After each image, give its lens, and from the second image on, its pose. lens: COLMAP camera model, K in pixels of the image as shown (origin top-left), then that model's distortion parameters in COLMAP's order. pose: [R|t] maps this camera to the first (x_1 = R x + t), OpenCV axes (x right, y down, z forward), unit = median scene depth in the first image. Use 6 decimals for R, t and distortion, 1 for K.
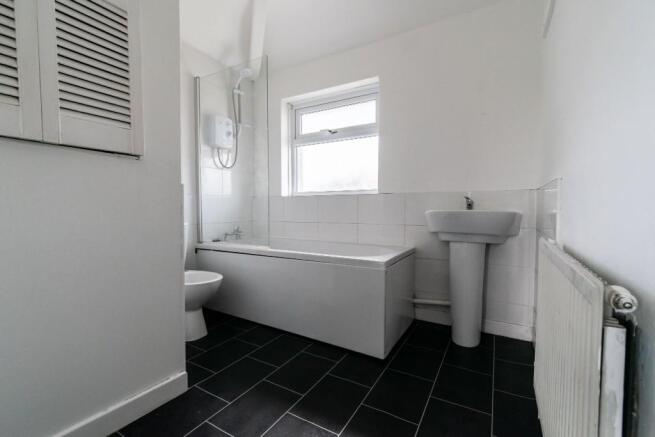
lens RADIAL K [[289.4, 0, 327.5], [0, 289.4, 218.5], [0, 0, 1]] dist [-0.000992, 0.000053]
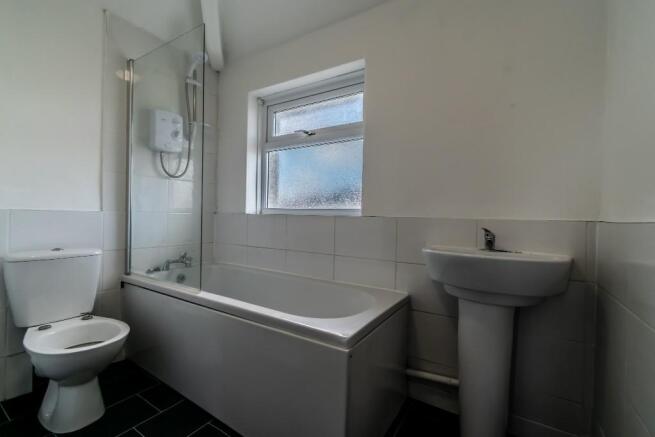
lens RADIAL K [[296.3, 0, 327.5], [0, 296.3, 218.5], [0, 0, 1]] dist [-0.000243, -0.000061]
pose [[0.998924, 0.023797, -0.039818, 0.104574], [-0.025026, 0.999216, -0.030673, -0.049038], [0.039057, 0.031637, 0.998736, 0.219755]]
